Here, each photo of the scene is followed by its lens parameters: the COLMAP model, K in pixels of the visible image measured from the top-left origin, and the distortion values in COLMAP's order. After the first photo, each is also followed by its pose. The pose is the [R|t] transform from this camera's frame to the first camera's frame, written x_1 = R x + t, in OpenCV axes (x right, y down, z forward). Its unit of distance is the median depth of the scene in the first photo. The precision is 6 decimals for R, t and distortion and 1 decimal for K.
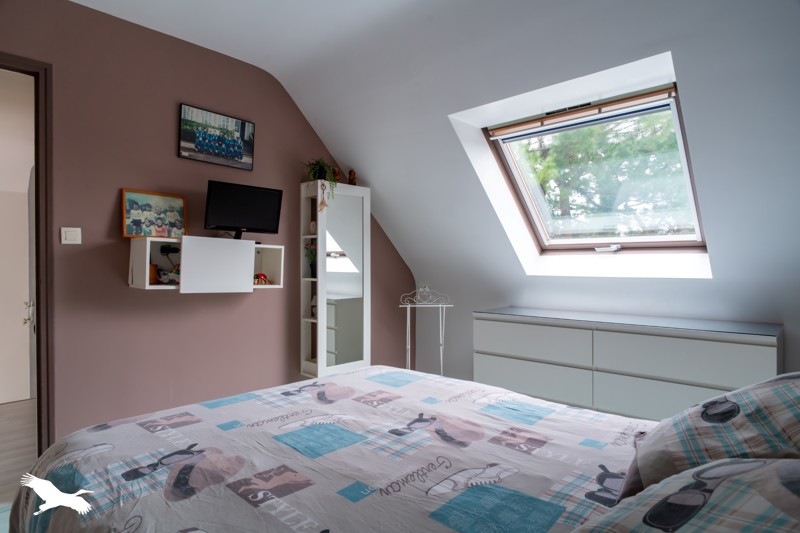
lens RADIAL K [[454.8, 0, 398.8], [0, 454.8, 265.1], [0, 0, 1]] dist [-0.008605, 0.001594]
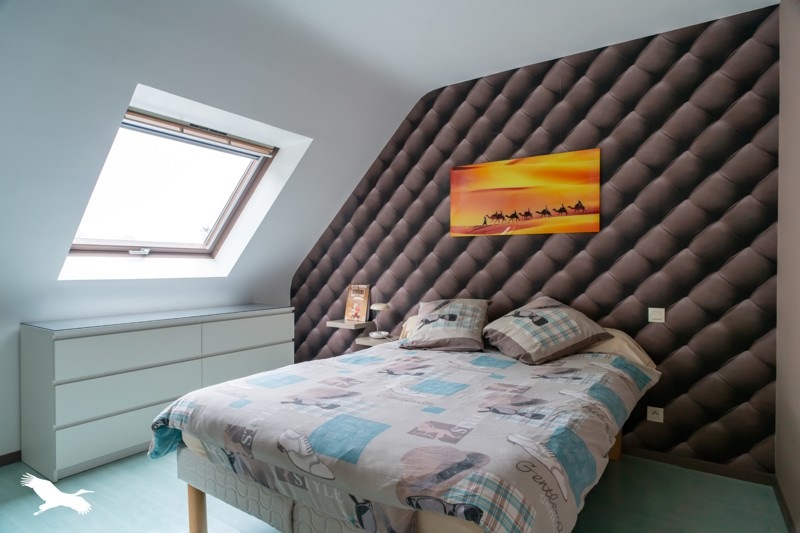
lens RADIAL K [[454.8, 0, 398.4], [0, 454.8, 267.7], [0, 0, 1]] dist [-0.008605, 0.001594]
pose [[-0.167346, 0.001340, 0.985897, -1.339248], [0.004777, 0.999988, -0.000548, 0.007458], [-0.985887, 0.004618, -0.167351, 1.173492]]
